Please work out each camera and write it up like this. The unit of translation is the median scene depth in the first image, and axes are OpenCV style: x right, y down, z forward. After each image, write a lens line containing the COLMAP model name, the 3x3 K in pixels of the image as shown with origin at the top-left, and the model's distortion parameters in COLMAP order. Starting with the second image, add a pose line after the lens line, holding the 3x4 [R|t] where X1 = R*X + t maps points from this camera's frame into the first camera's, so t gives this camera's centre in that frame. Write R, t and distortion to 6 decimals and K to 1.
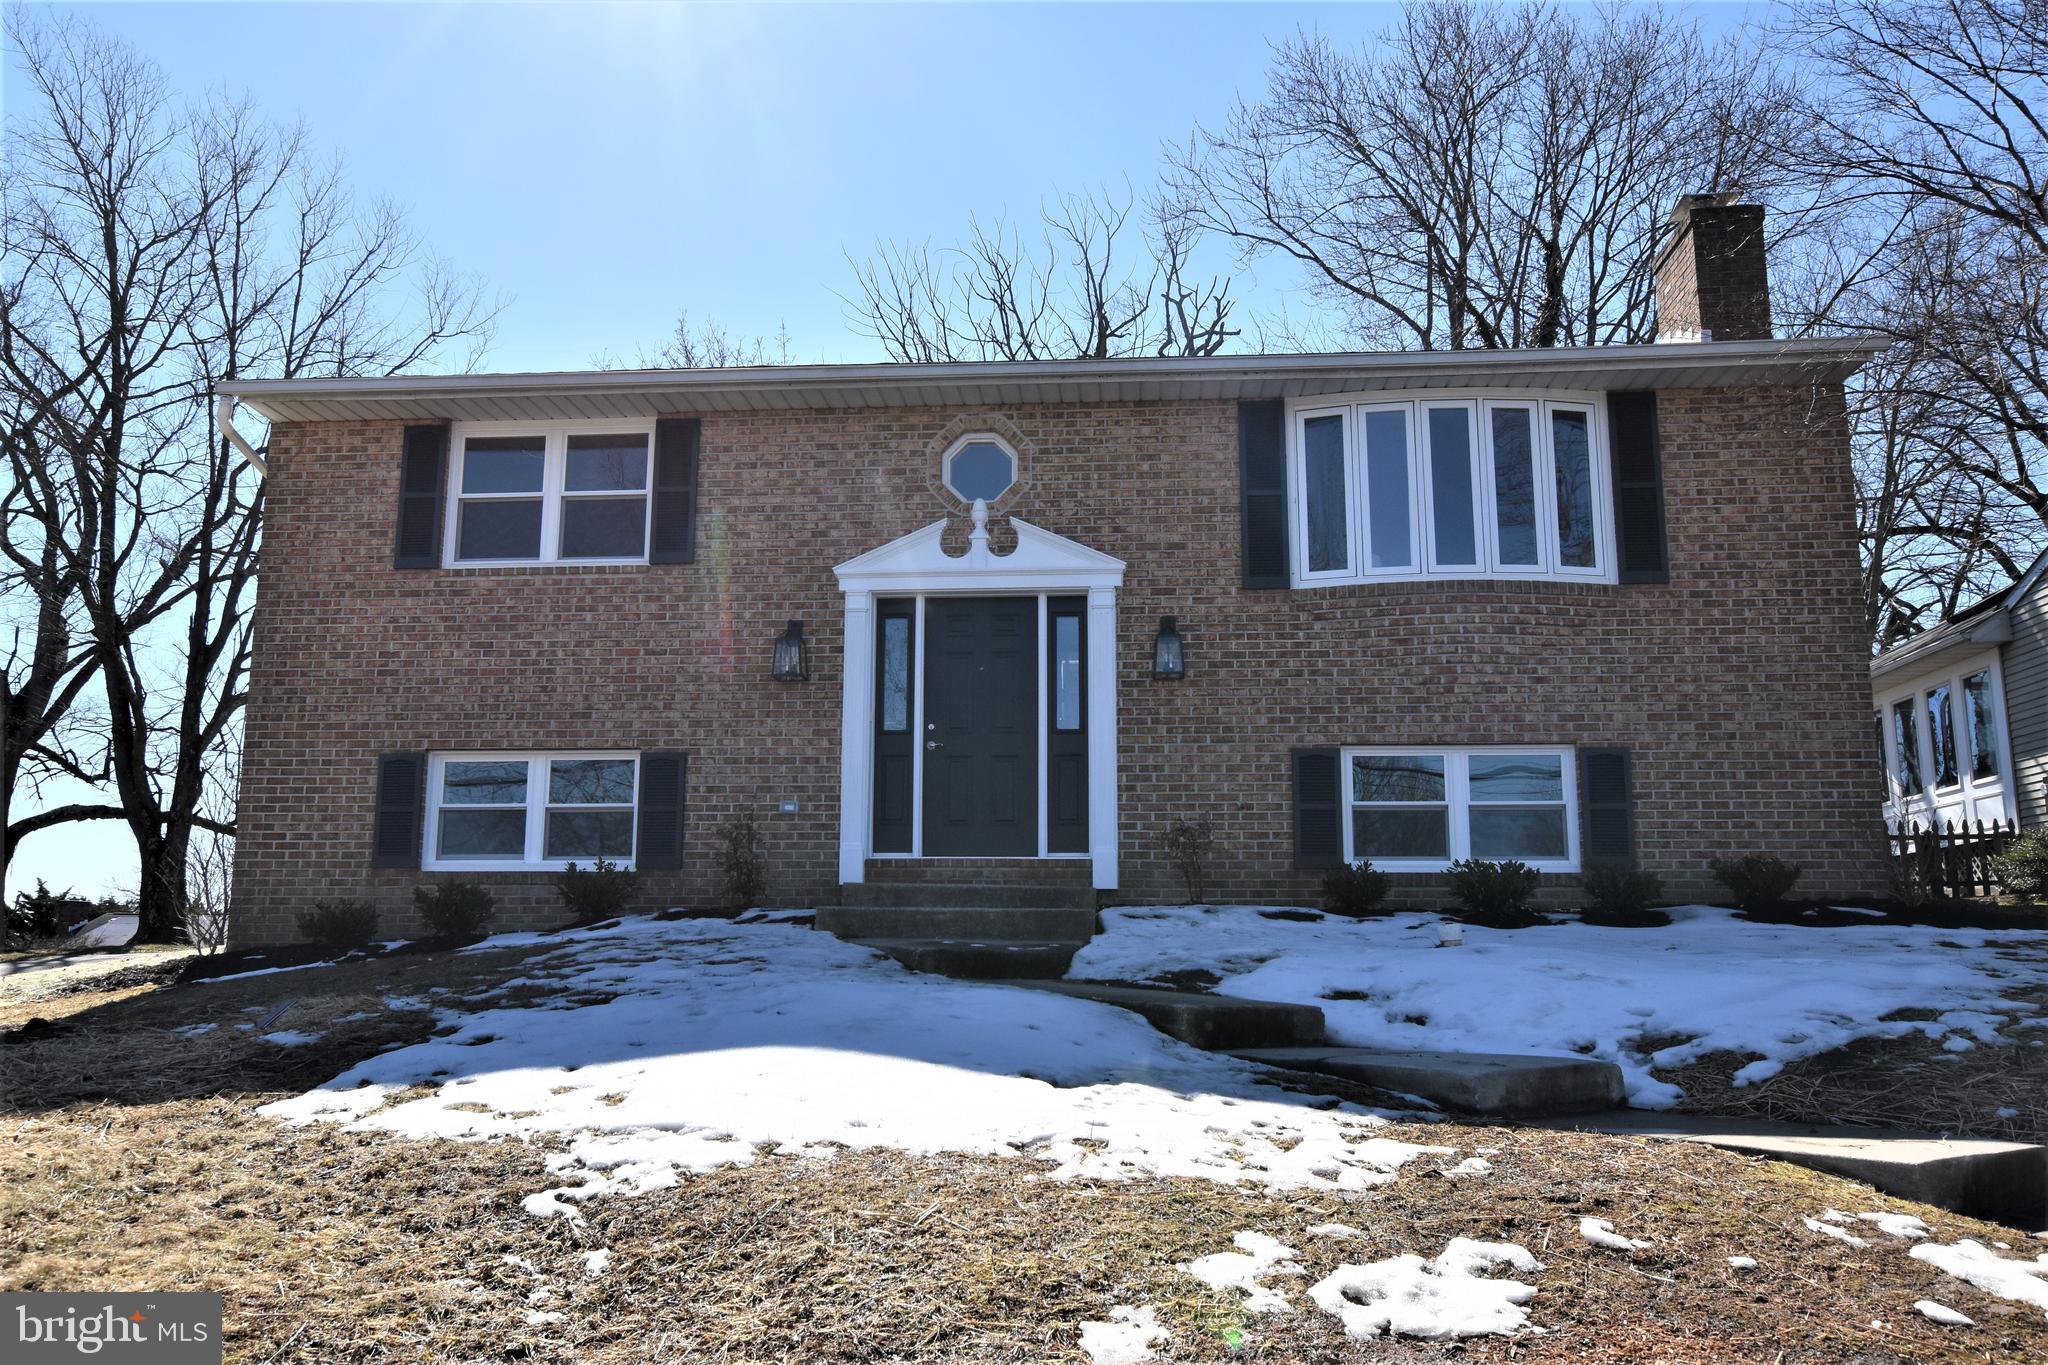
lens RADIAL K [[1463.2, 0, 1024.2], [0, 1463.2, 669.3], [0, 0, 1]] dist [0.000279, 0.003903]
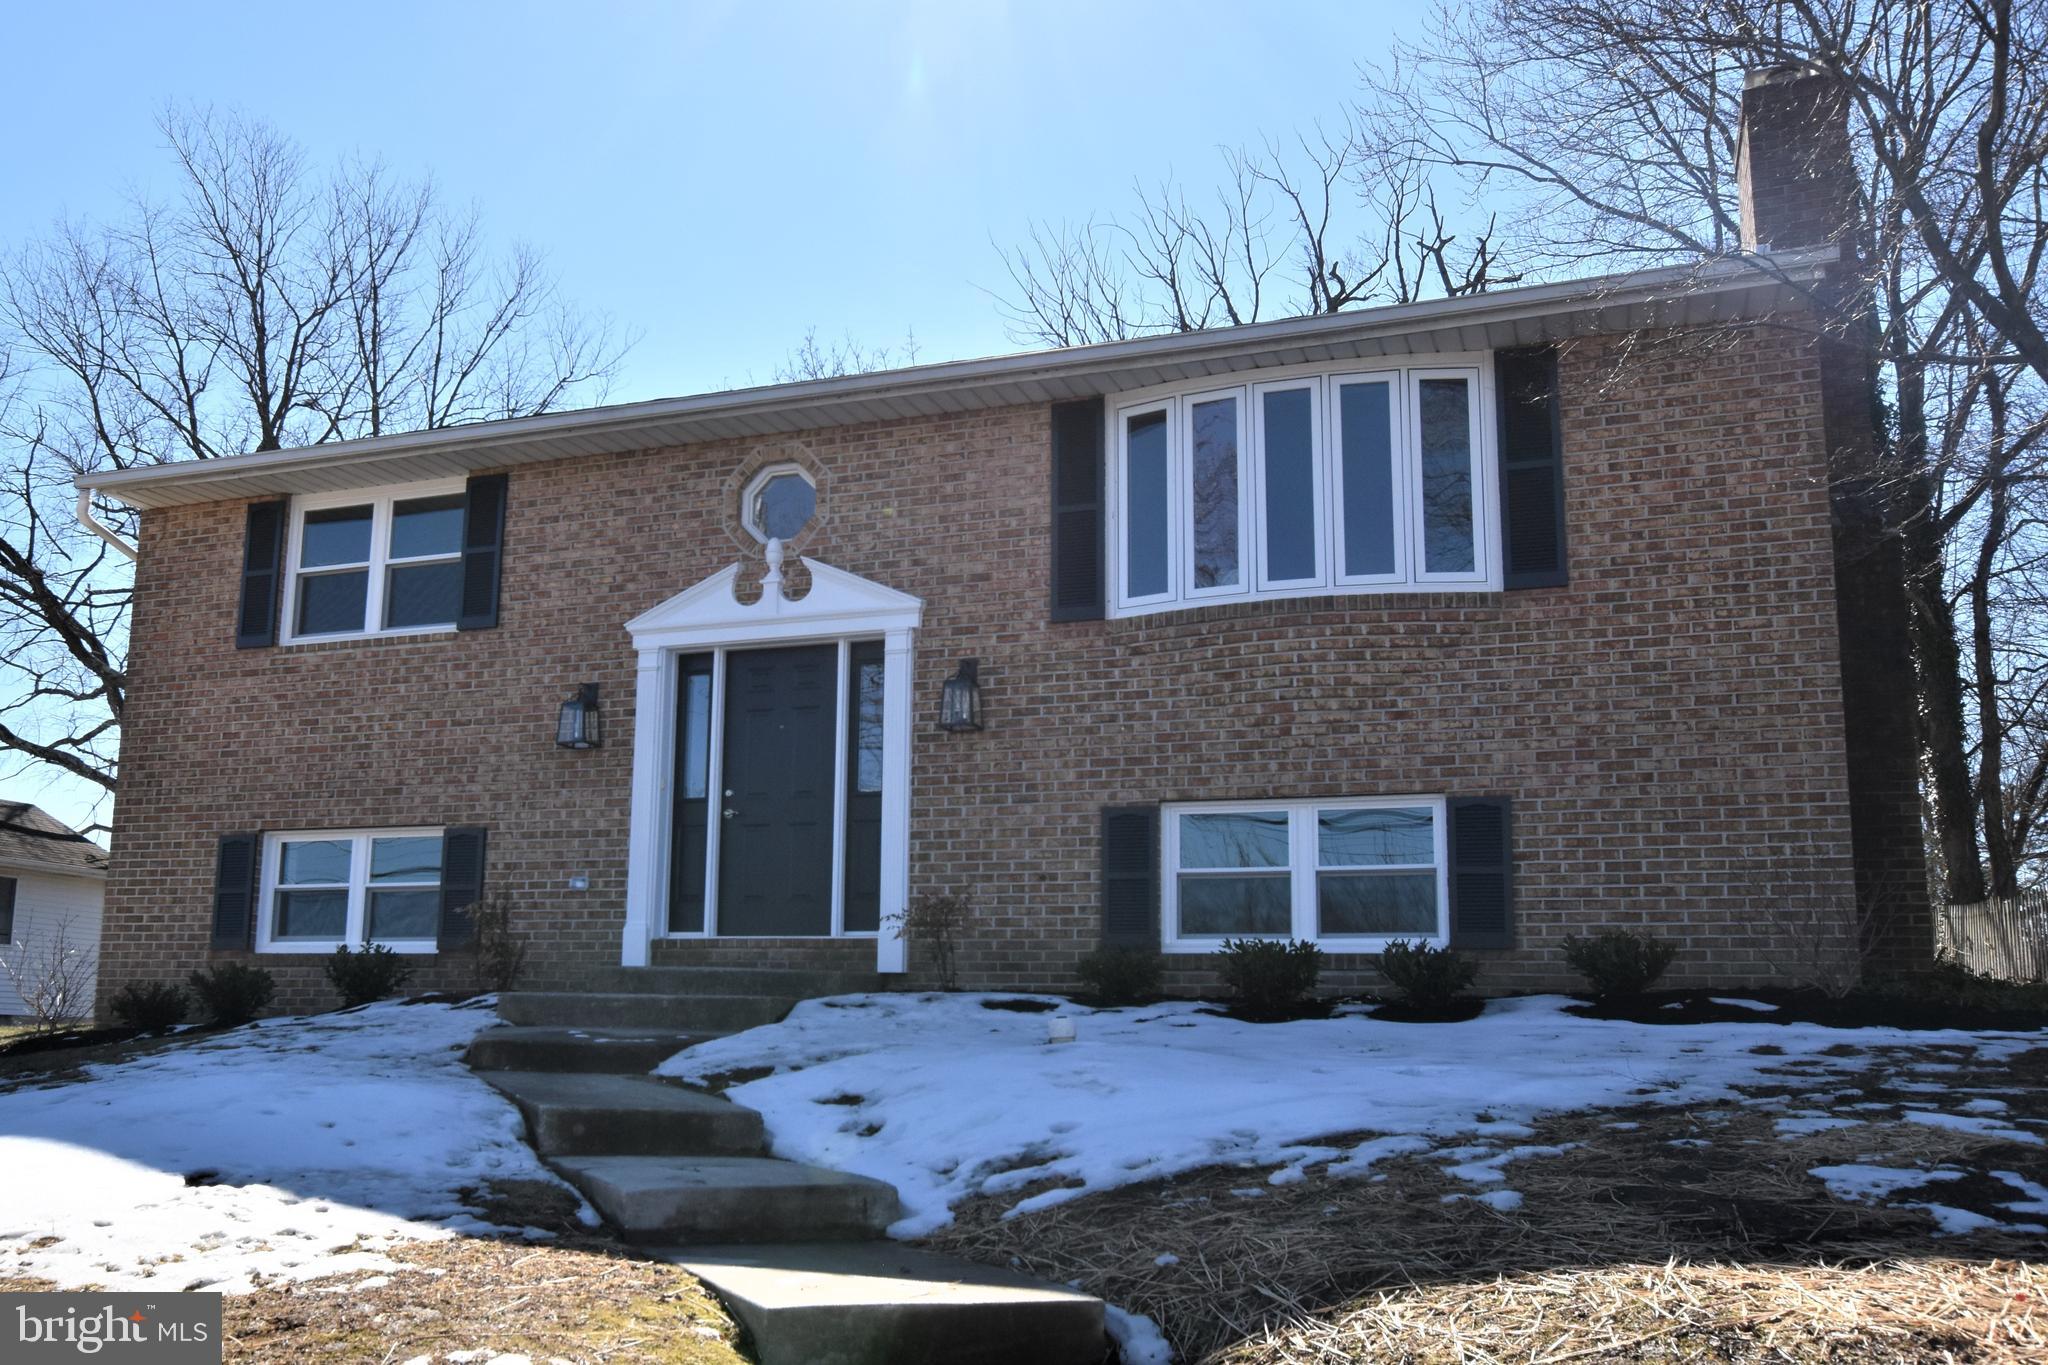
lens RADIAL K [[1718.9, 0, 1024.5], [0, 1718.9, 692.7], [0, 0, 1]] dist [0.000301, -0.000540]
pose [[0.959419, -0.043652, -0.278585, 0.413550], [0.042054, 0.999047, -0.011713, -0.002746], [0.278831, -0.000478, 0.960340, 0.027021]]
